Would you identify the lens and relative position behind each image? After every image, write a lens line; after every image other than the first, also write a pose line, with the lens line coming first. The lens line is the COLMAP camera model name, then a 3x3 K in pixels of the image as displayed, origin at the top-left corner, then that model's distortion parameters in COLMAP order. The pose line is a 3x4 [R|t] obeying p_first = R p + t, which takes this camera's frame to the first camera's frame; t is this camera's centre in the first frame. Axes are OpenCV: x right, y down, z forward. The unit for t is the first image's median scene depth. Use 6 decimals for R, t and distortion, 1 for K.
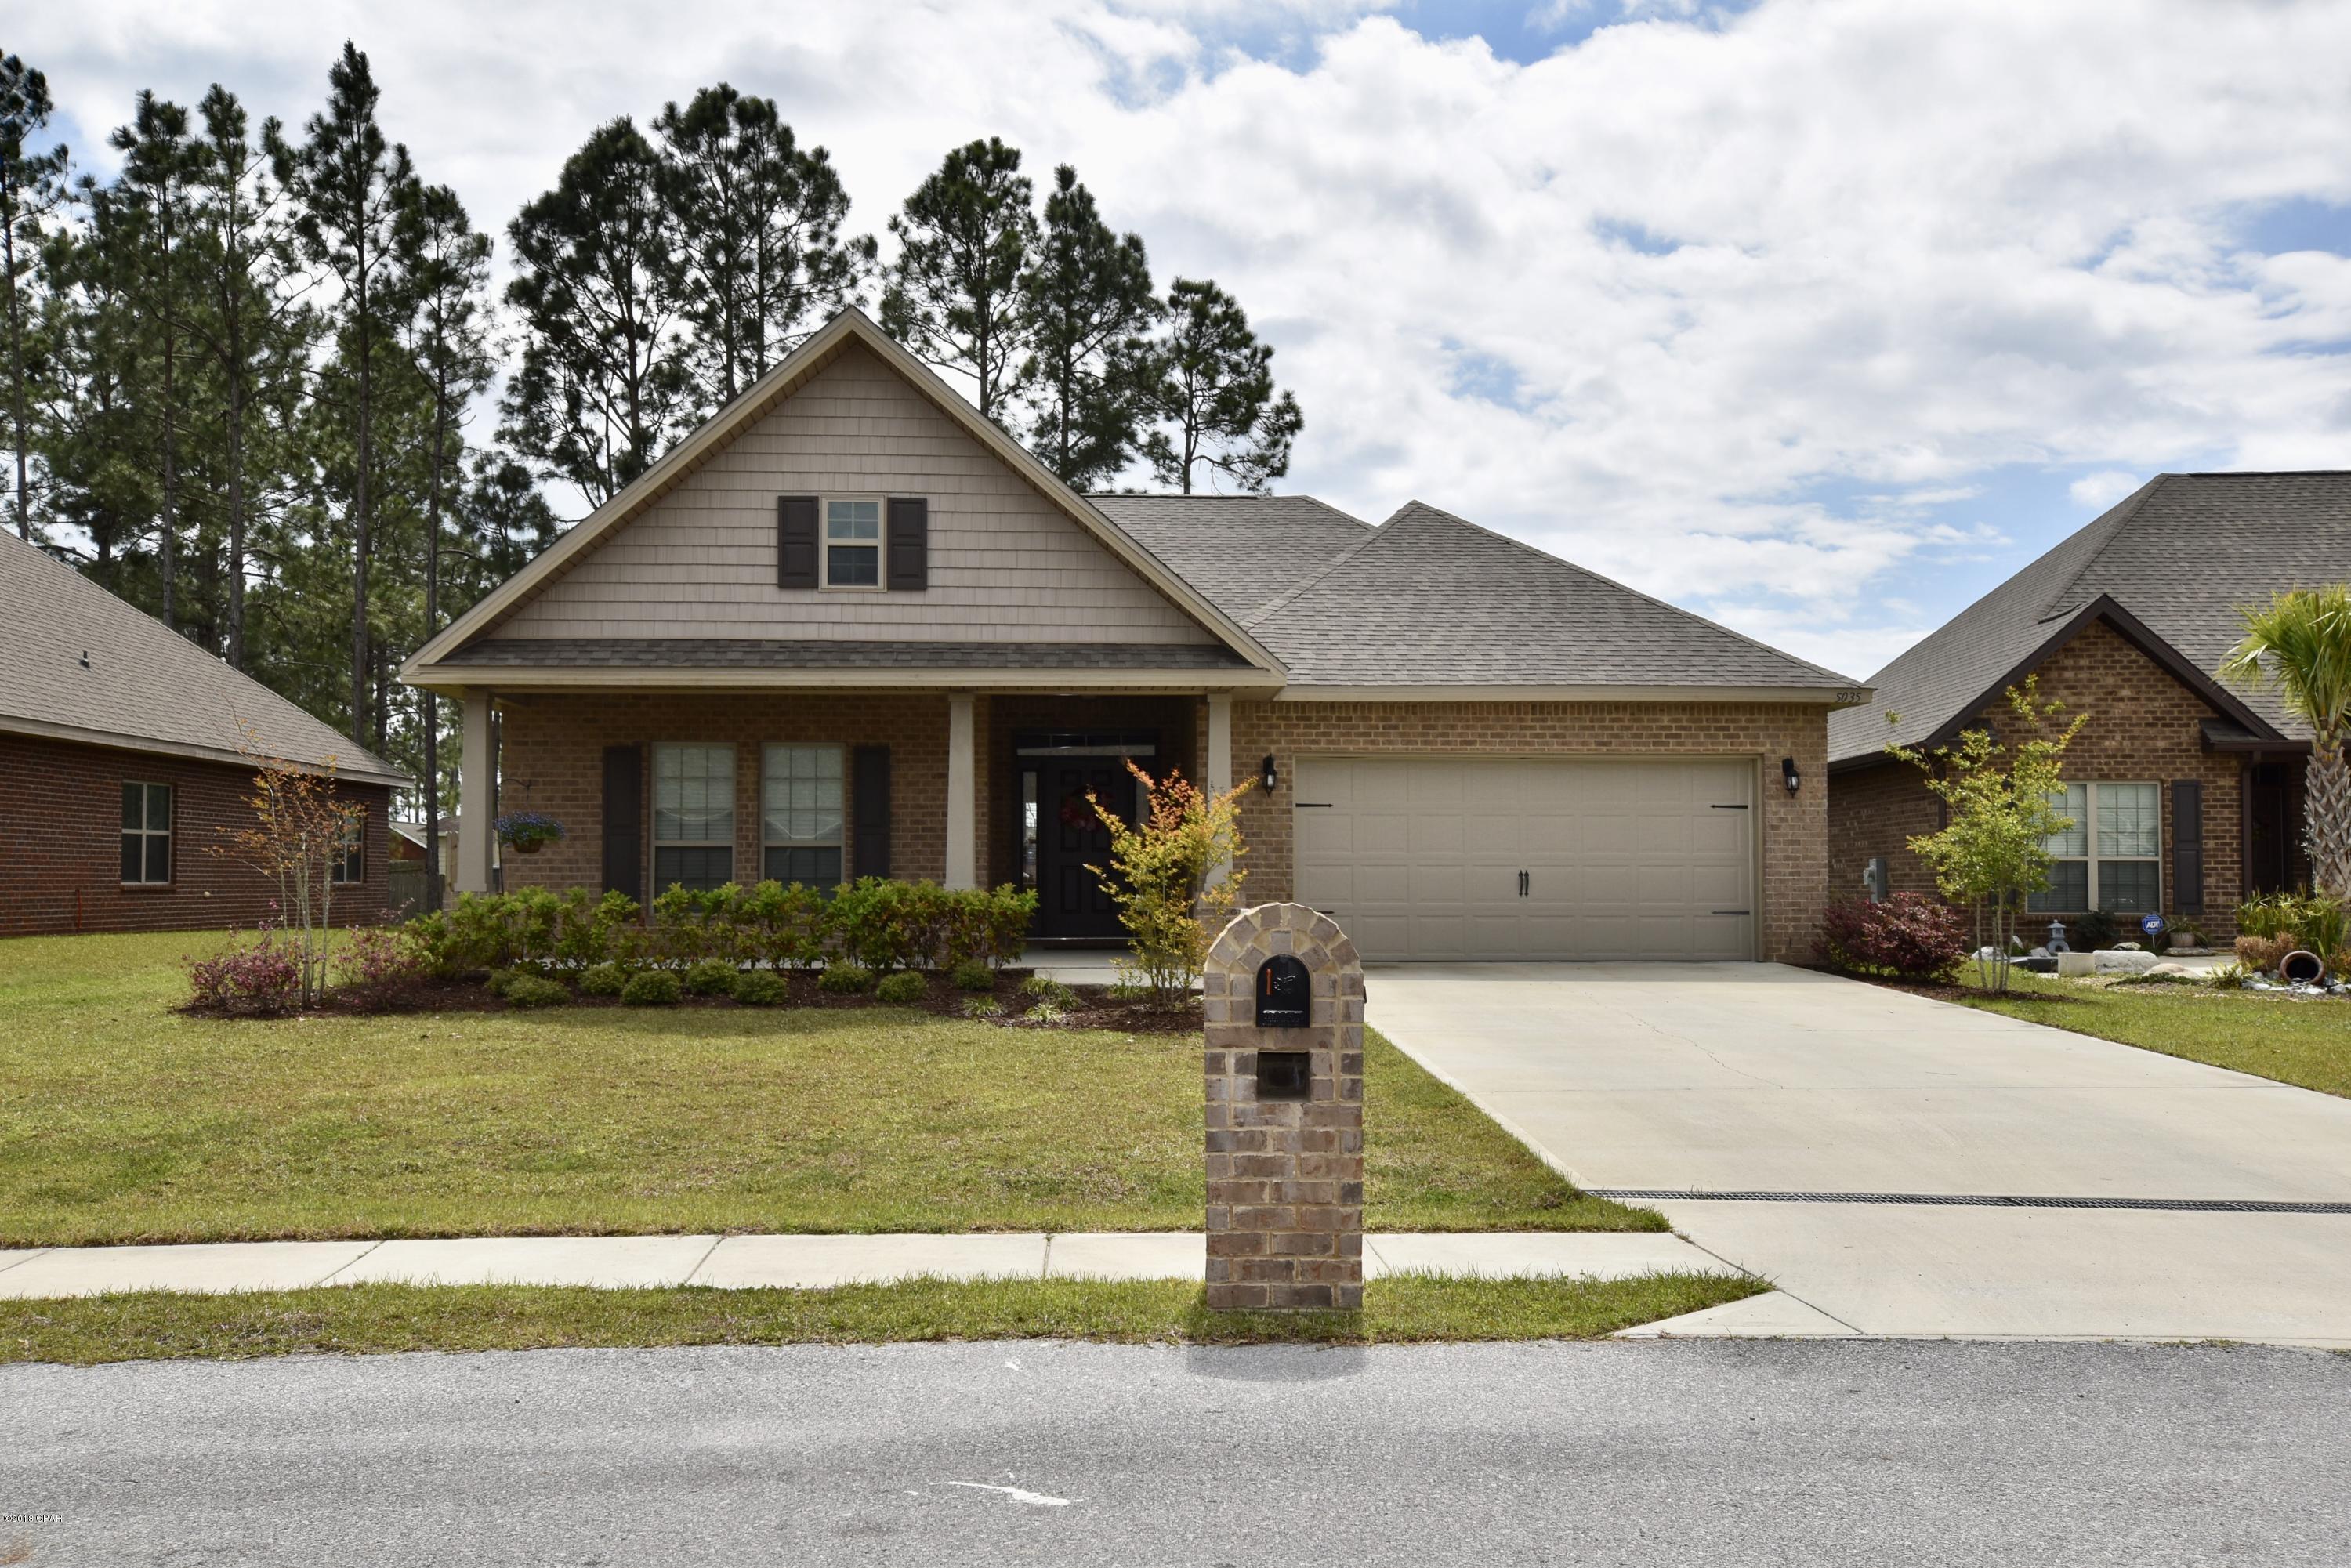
lens RADIAL K [[2238.1, 0, 1175.5], [0, 2238.1, 784.0], [0, 0, 1]] dist [-0.000897, -0.000448]
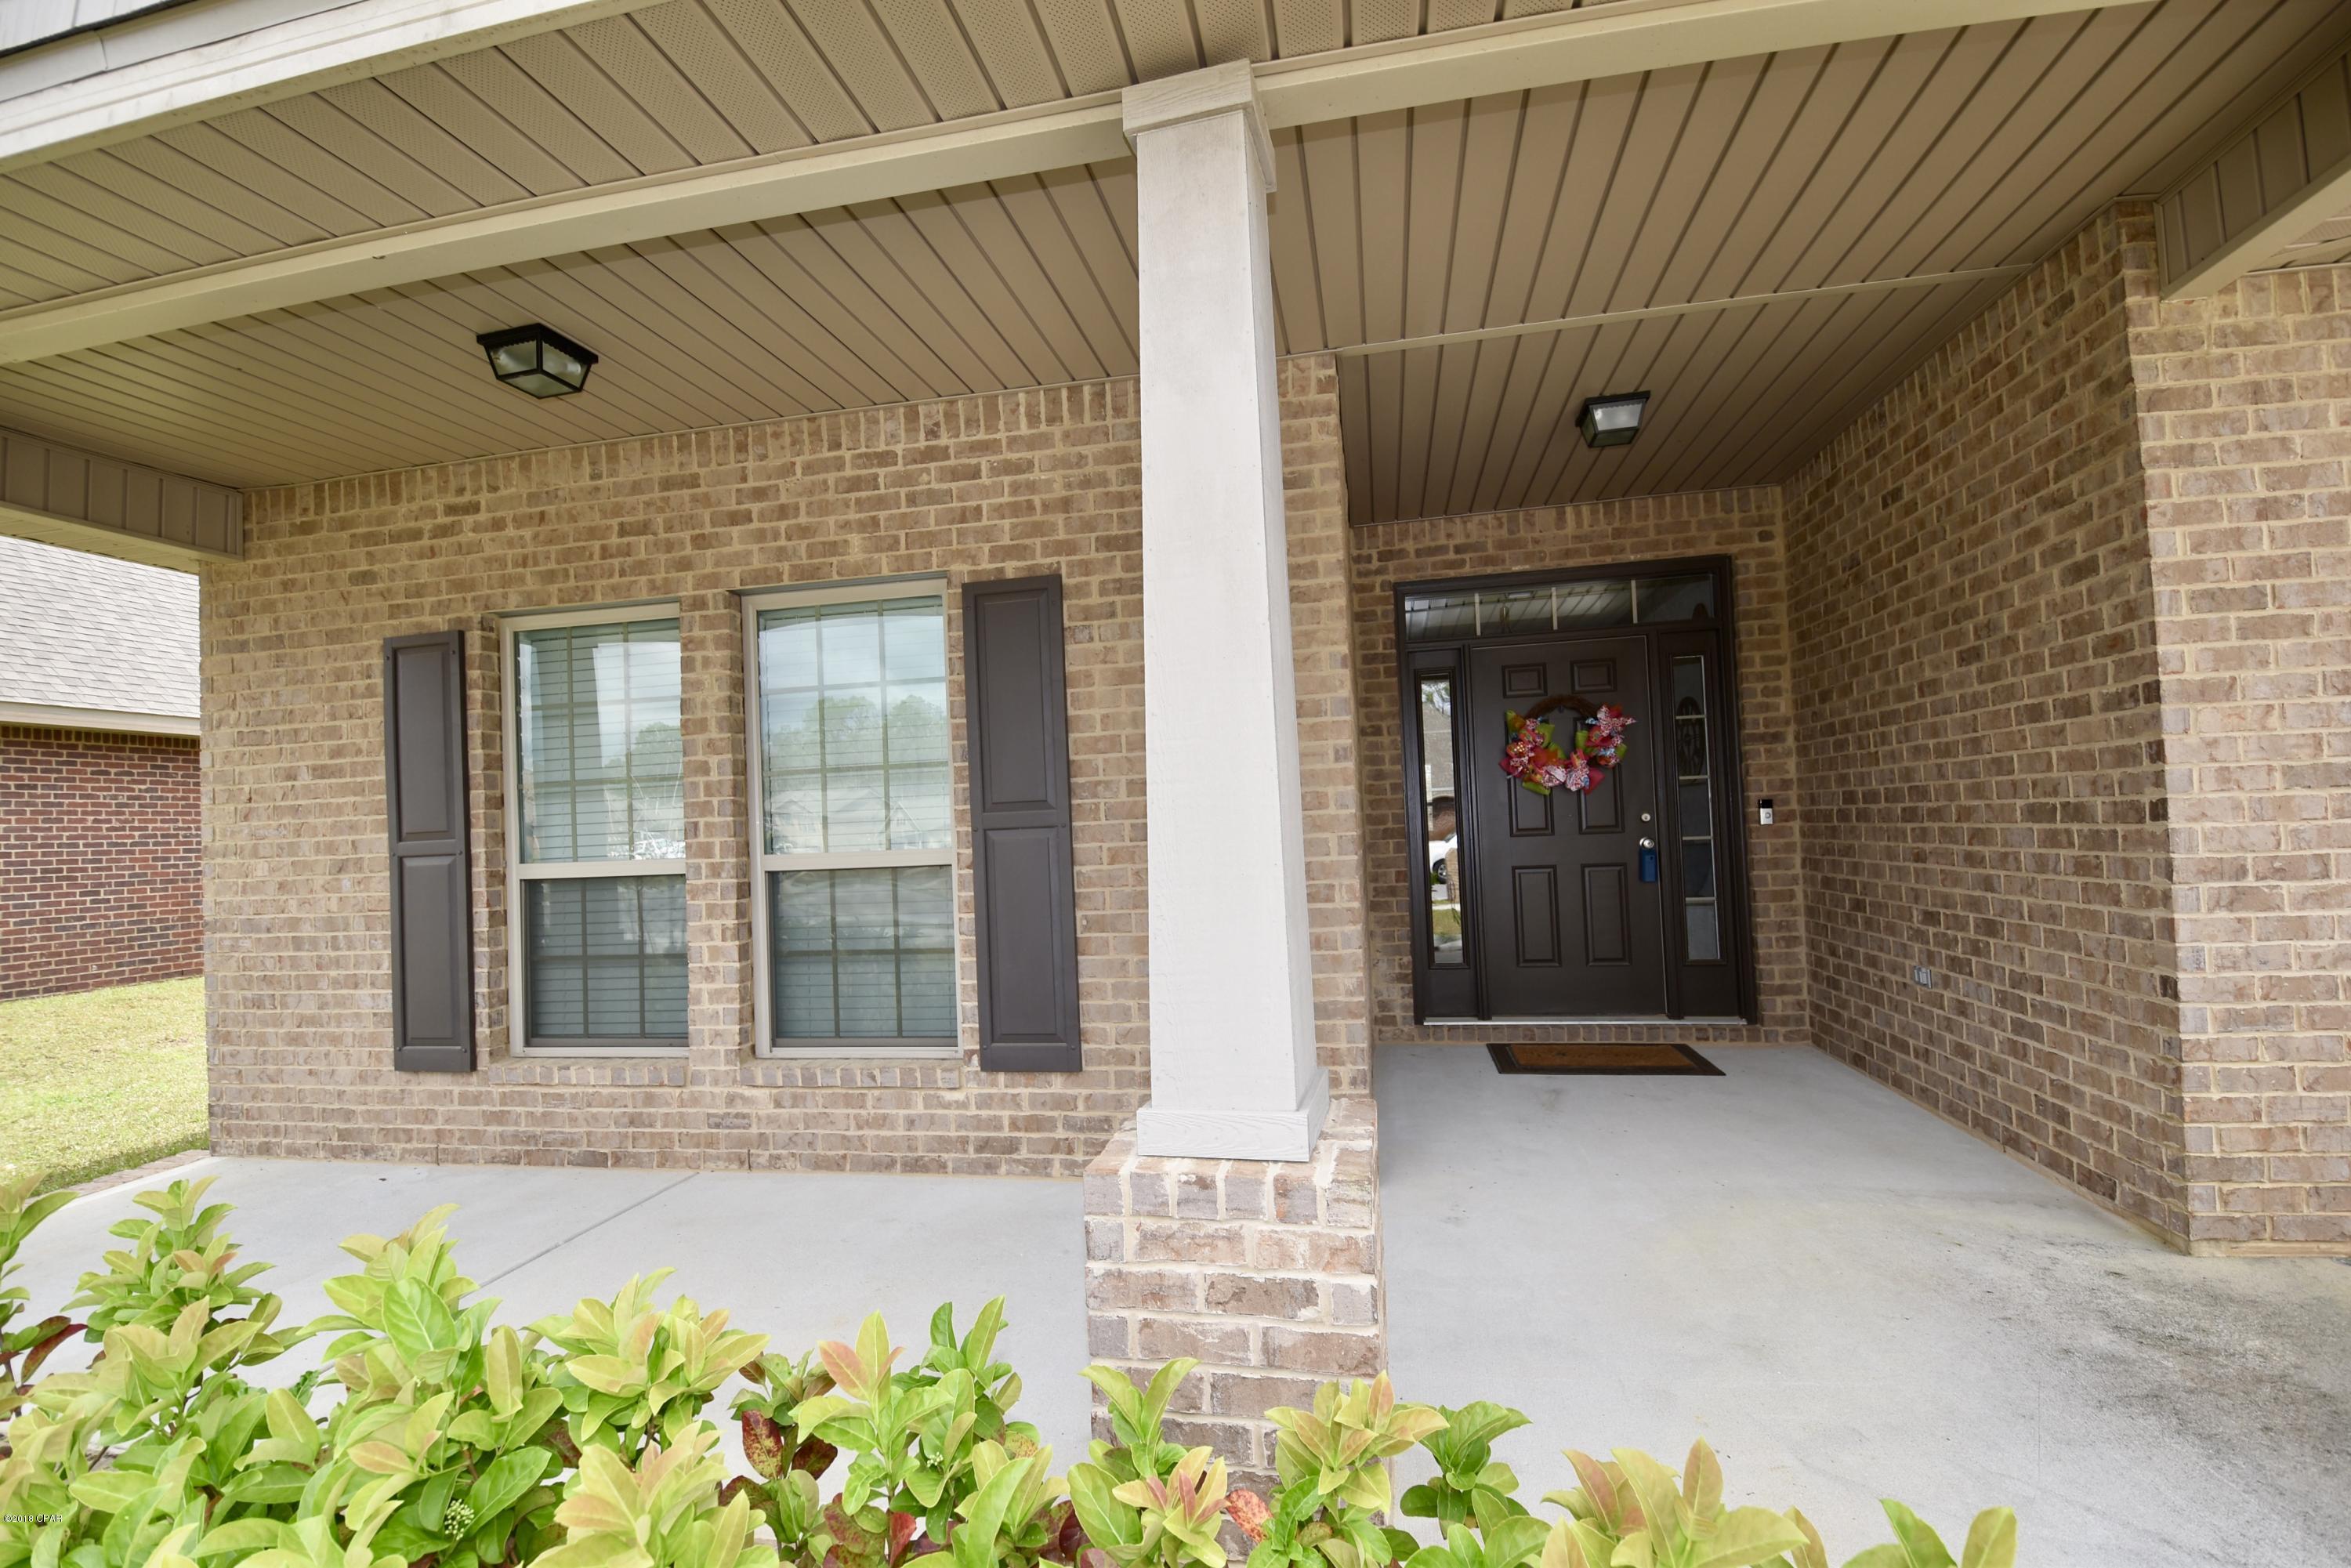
lens RADIAL K [[1032.3, 0, 1176.2], [0, 1032.3, 796.3], [0, 0, 1]] dist [0.015666, -0.023315]
pose [[0.967864, -0.046242, -0.247186, -0.077960], [0.050637, 0.998651, 0.011449, 0.018030], [0.246324, -0.023598, 0.968900, 0.913281]]
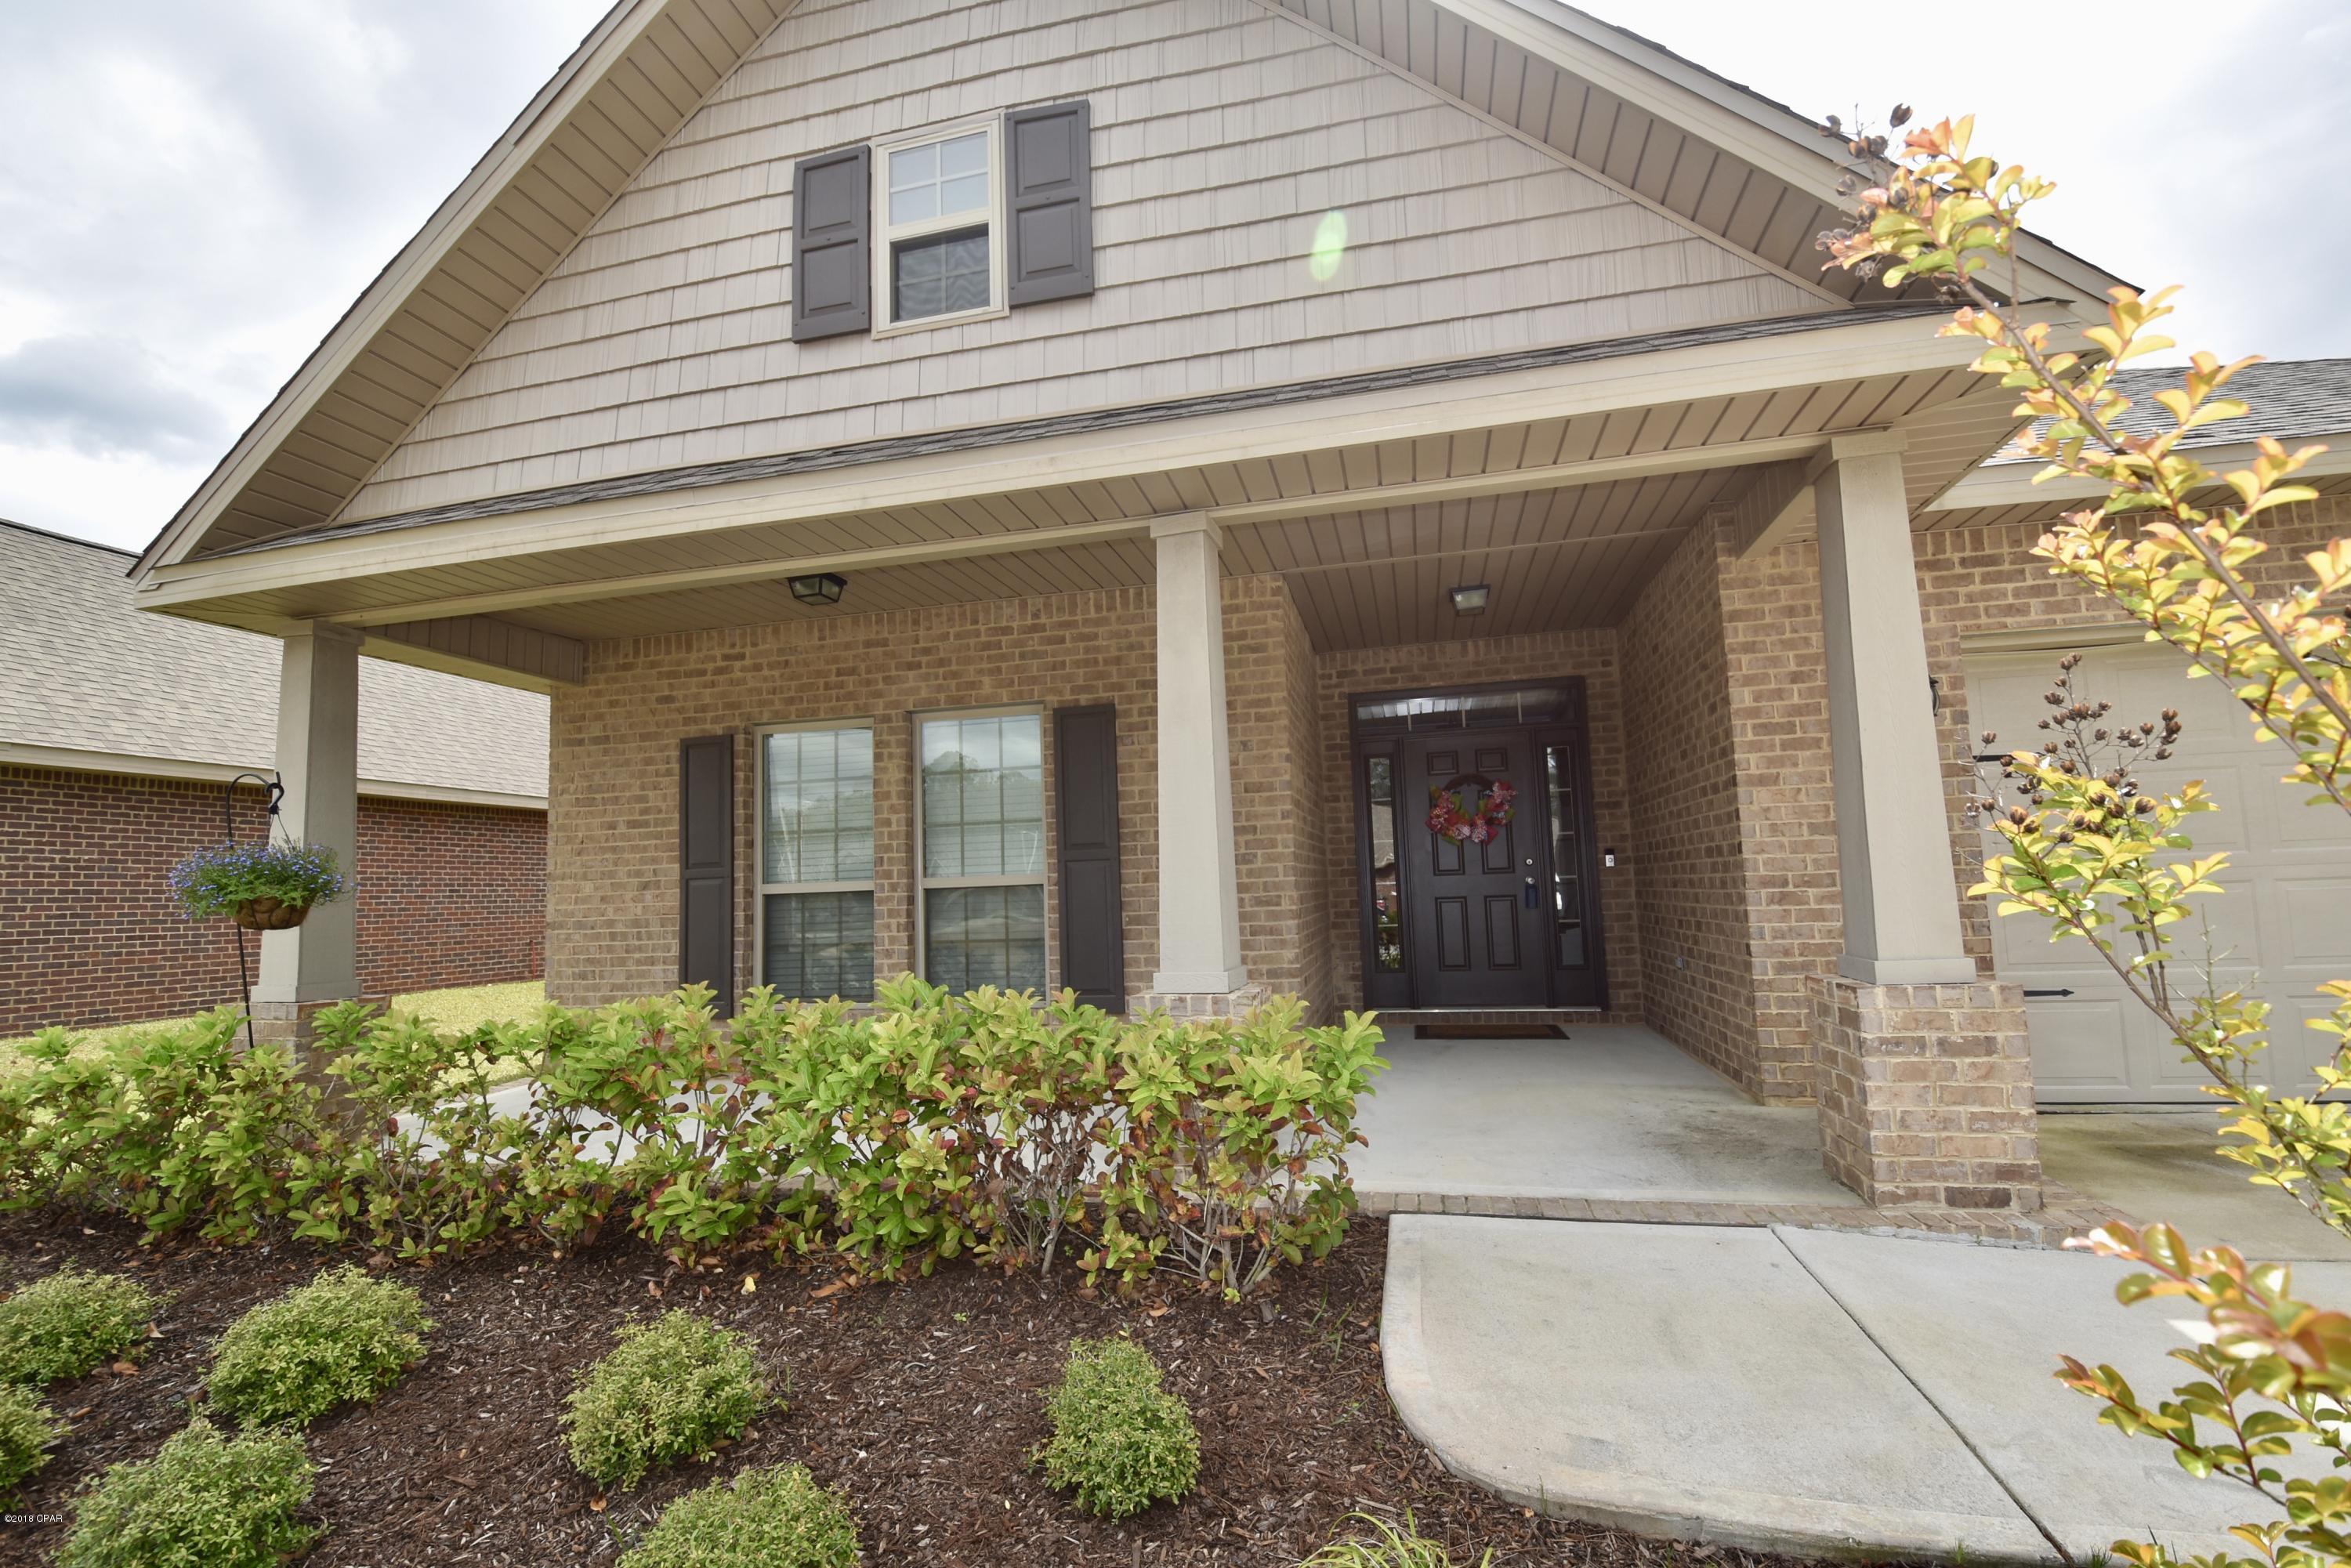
lens RADIAL K [[1032.3, 0, 1176.2], [0, 1032.3, 796.3], [0, 0, 1]] dist [0.015666, -0.023315]
pose [[0.958478, -0.058337, -0.279137, -0.044868], [0.045822, 0.997639, -0.051157, 0.022184], [0.281463, 0.036243, 0.958887, 0.813812]]
